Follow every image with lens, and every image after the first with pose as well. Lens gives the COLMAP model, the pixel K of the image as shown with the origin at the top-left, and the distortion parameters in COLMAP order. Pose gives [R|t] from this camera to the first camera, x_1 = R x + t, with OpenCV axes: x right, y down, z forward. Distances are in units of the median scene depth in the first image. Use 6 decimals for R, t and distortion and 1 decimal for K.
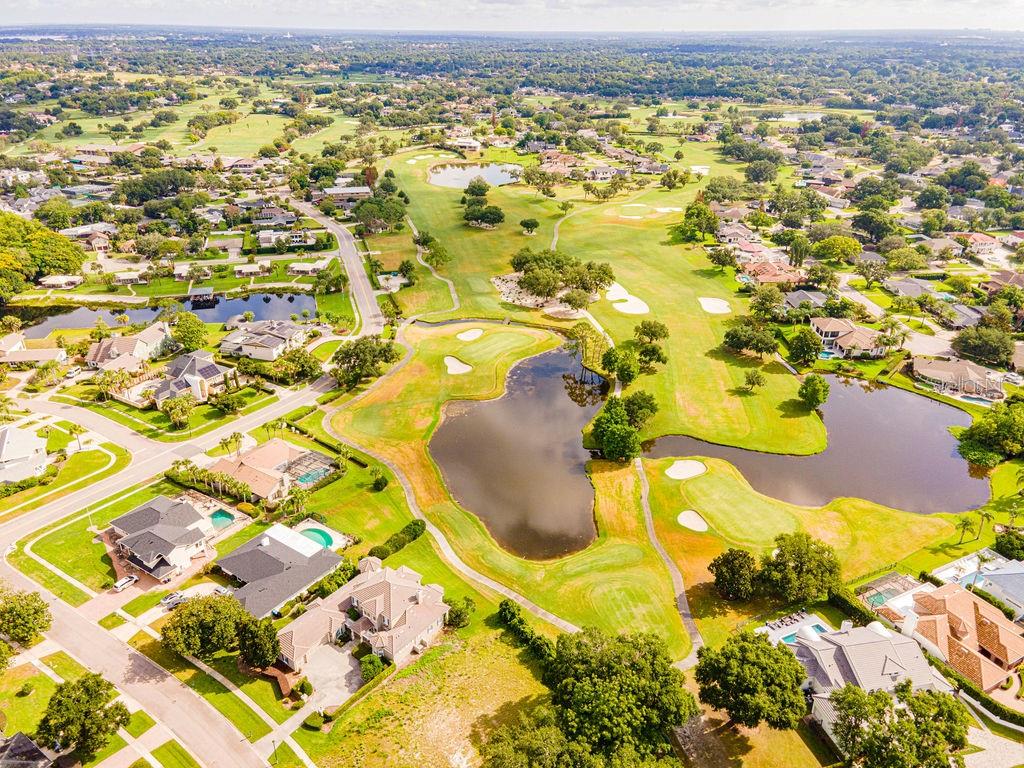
lens RADIAL K [[736.8, 0, 512.0], [0, 736.8, 384.0], [0, 0, 1]] dist [0.025142, 0.040188]
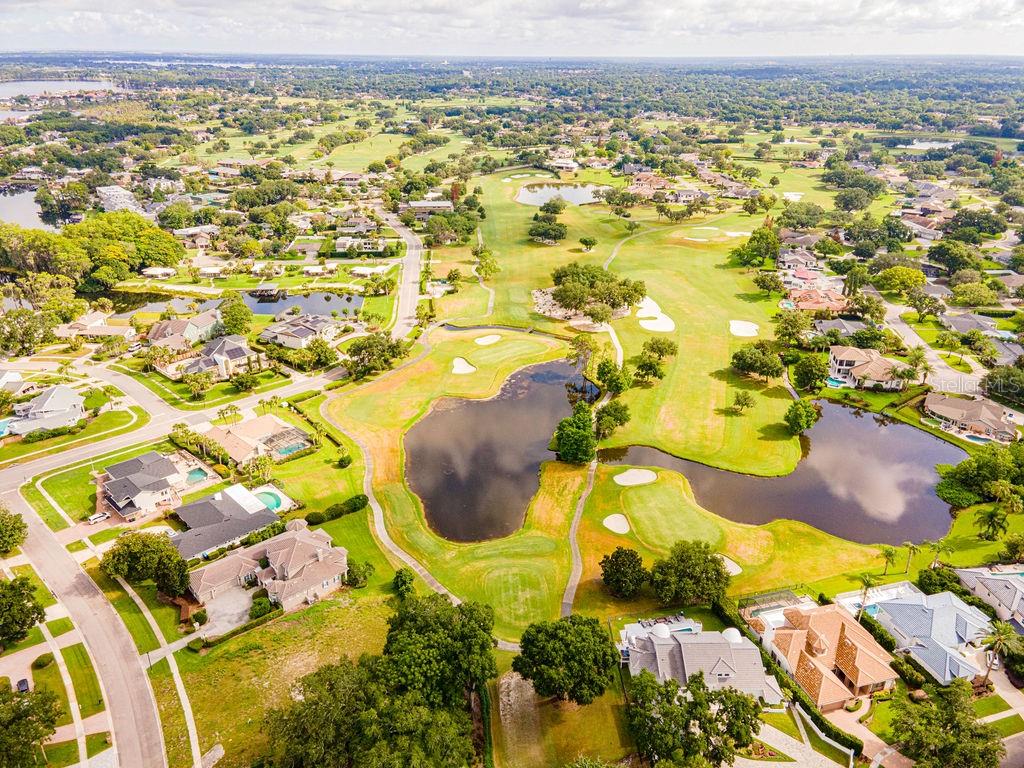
lens RADIAL K [[736.8, 0, 512.0], [0, 736.8, 384.0], [0, 0, 1]] dist [0.025142, 0.040188]
pose [[0.982027, 0.076843, -0.172387, 0.153761], [-0.081773, 0.996415, -0.021671, 0.015094], [0.170104, 0.035378, 0.984791, -0.025525]]
